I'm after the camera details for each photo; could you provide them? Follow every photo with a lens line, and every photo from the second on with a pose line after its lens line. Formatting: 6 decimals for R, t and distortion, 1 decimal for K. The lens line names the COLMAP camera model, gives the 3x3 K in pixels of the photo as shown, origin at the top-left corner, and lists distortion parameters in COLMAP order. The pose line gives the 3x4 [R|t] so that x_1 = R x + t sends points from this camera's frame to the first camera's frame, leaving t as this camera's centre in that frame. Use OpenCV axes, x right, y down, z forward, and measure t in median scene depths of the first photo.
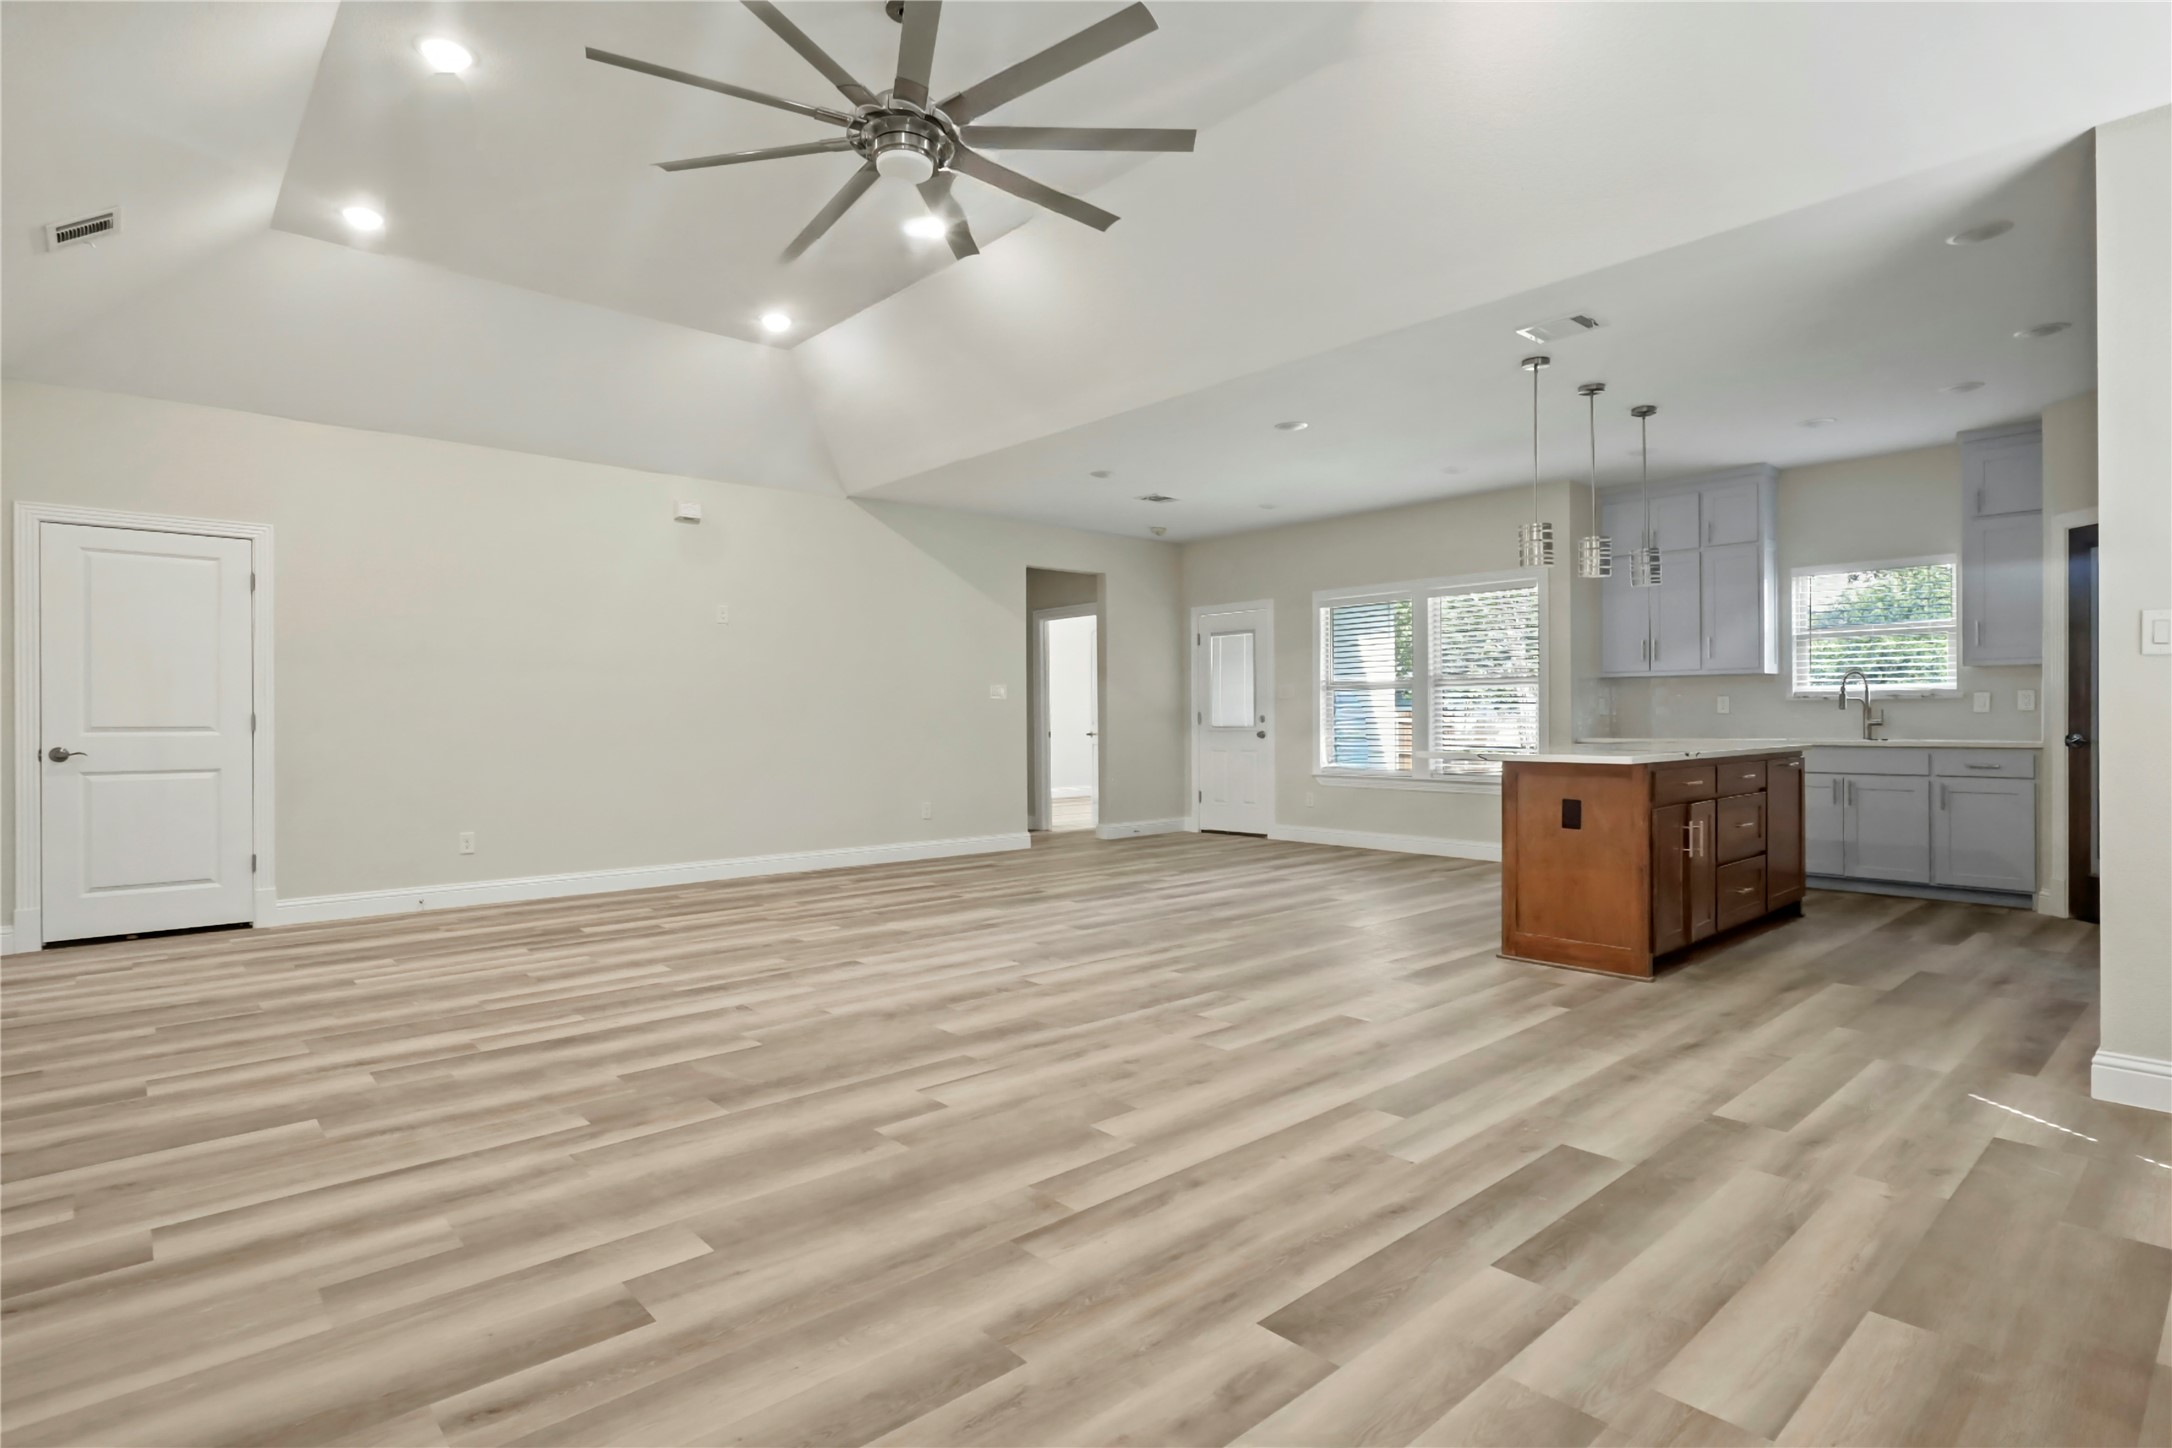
lens RADIAL K [[1088.8, 0, 1085.7], [0, 1088.8, 722.8], [0, 0, 1]] dist [-0.014957, 0.008978]
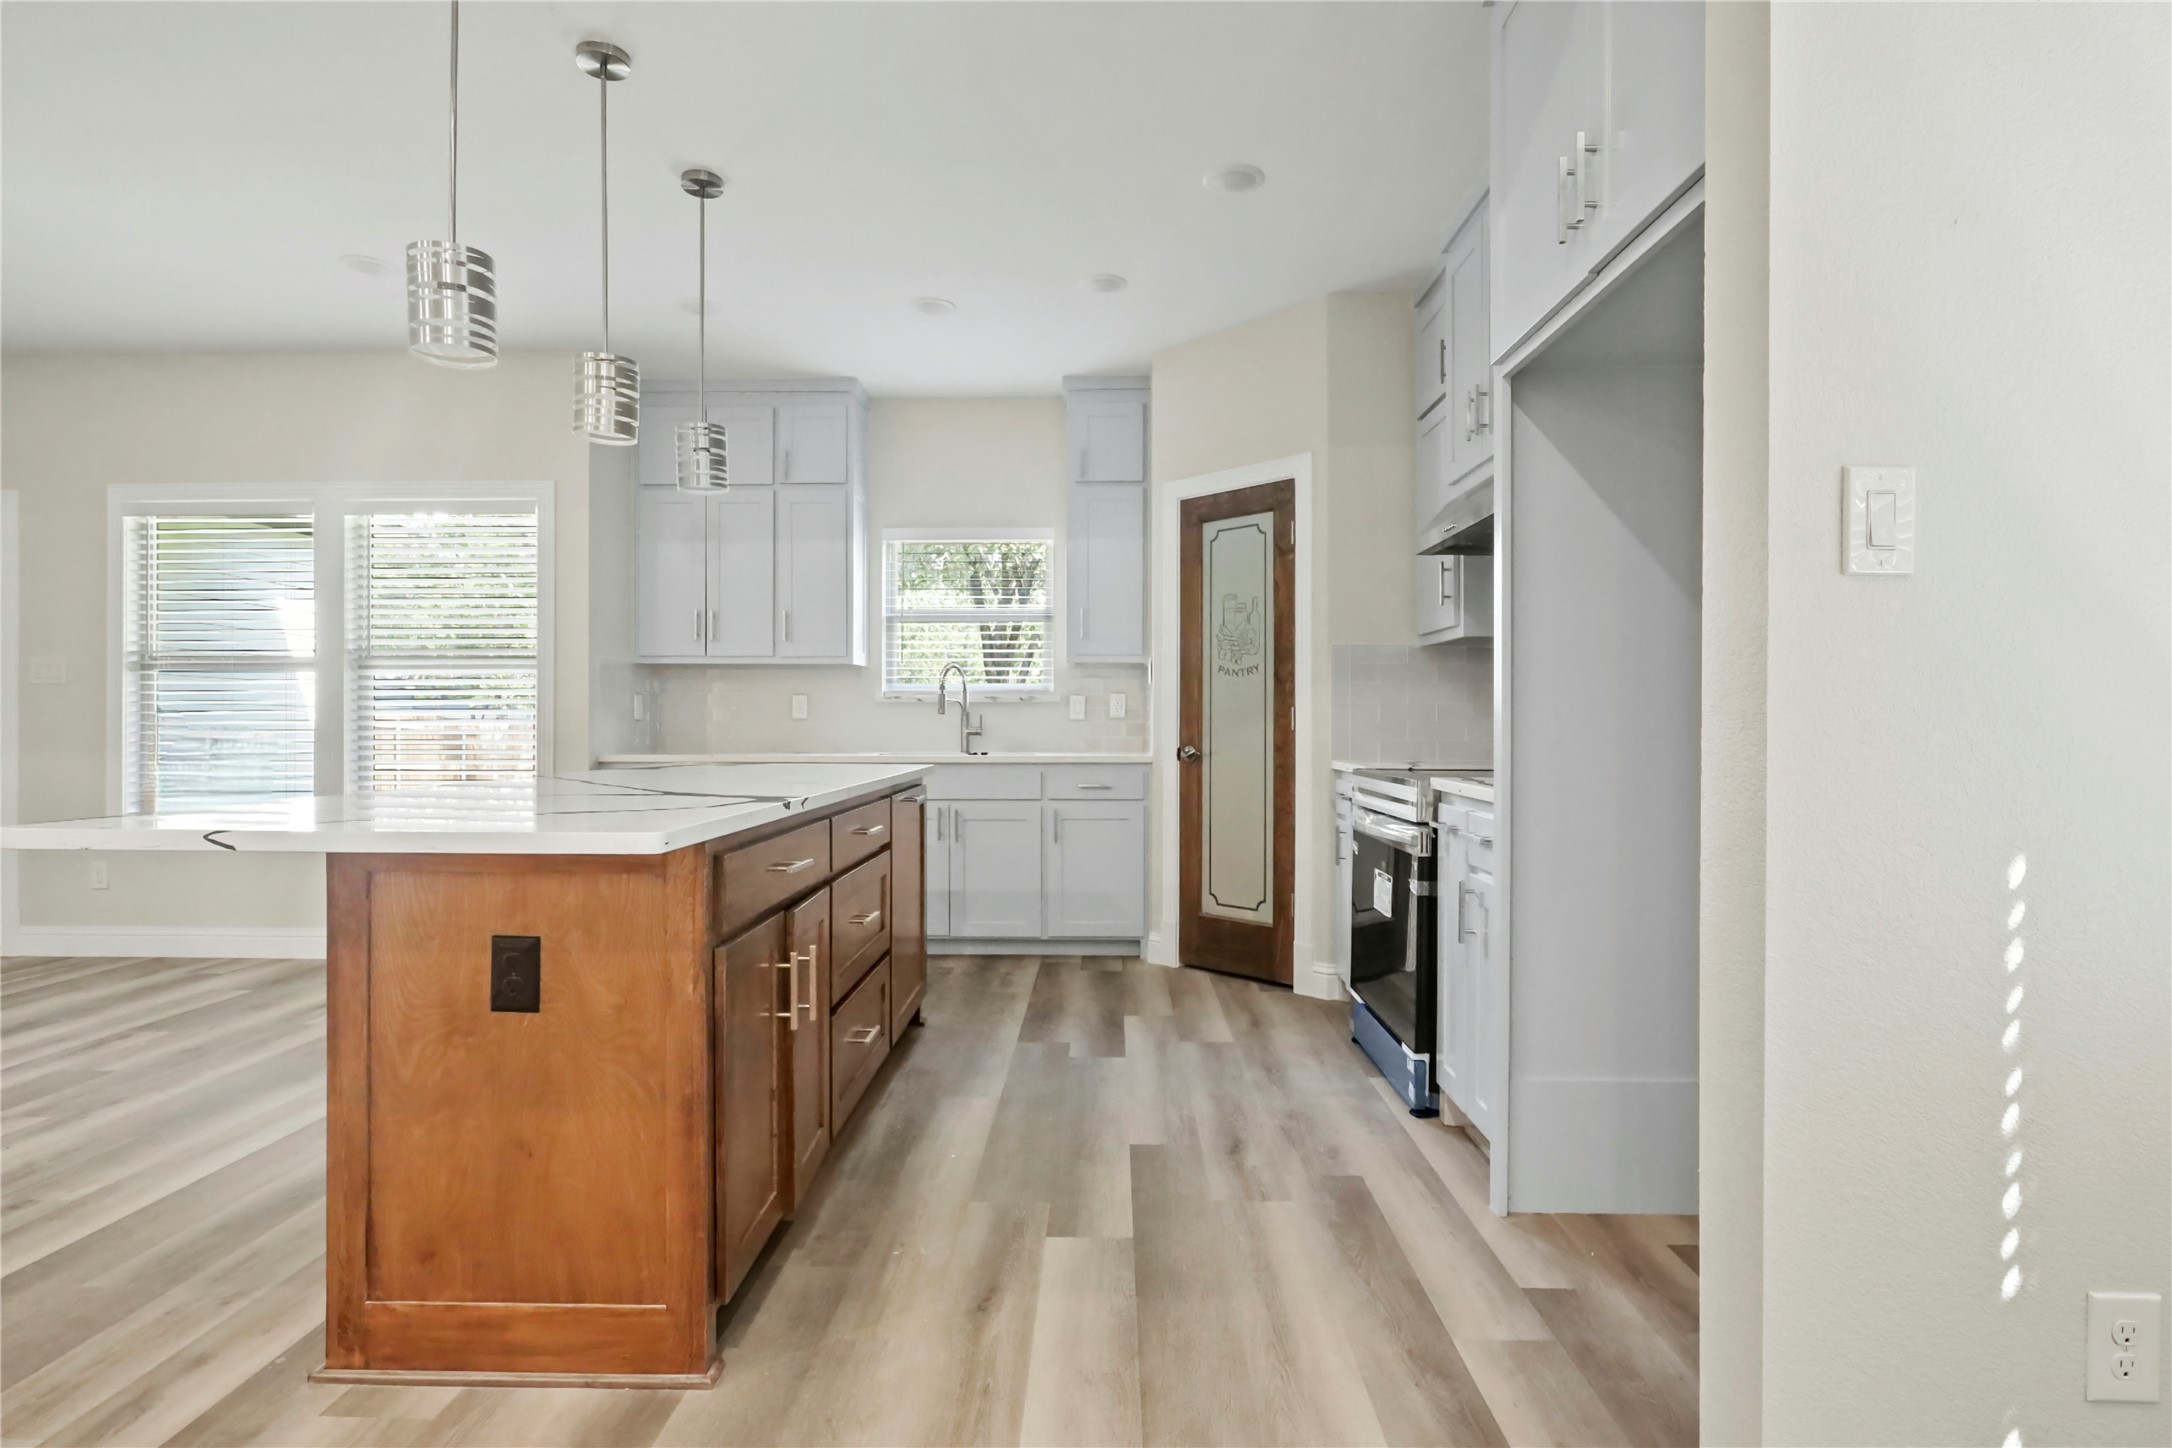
lens RADIAL K [[1088.8, 0, 1084.6], [0, 1088.8, 710.8], [0, 0, 1]] dist [-0.014957, 0.008978]
pose [[0.683773, 0.013687, 0.729567, 0.236763], [-0.001241, 0.999844, -0.017595, -0.001866], [-0.729694, 0.011126, 0.683683, 0.460507]]
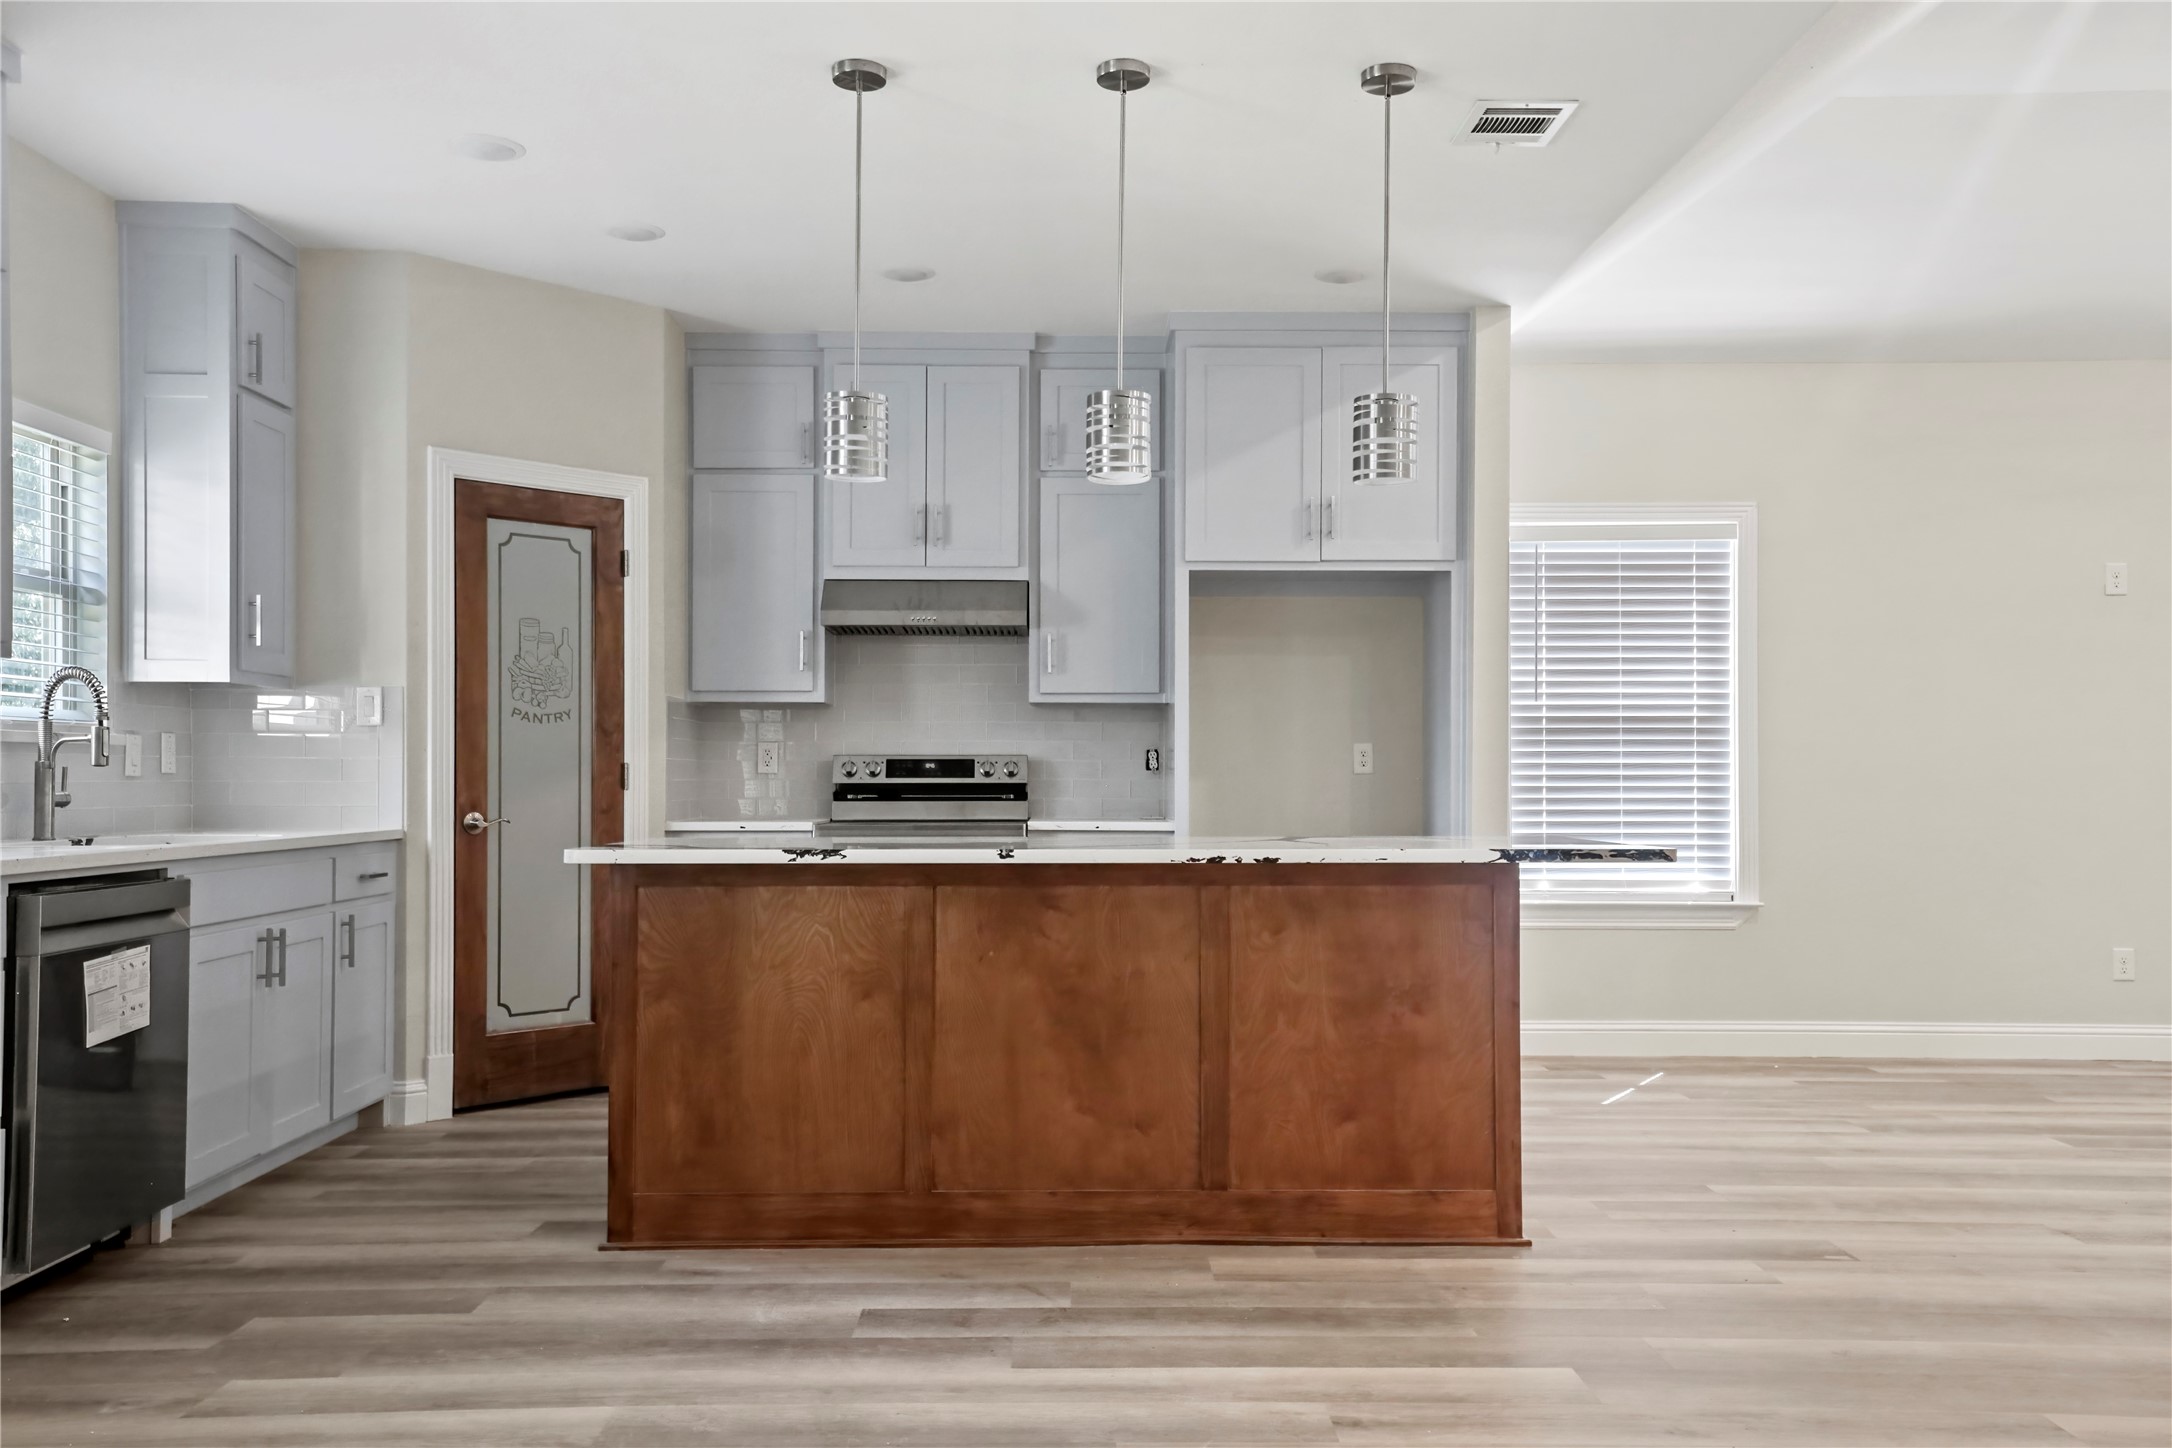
lens RADIAL K [[1756.5, 0, 1092.9], [0, 1756.5, 735.2], [0, 0, 1]] dist [0.059505, 0.032583]
pose [[-0.754999, 0.021610, 0.655370, -0.016478], [0.007230, 0.999670, -0.024634, -0.006043], [-0.655686, -0.013860, -0.754906, 1.451348]]
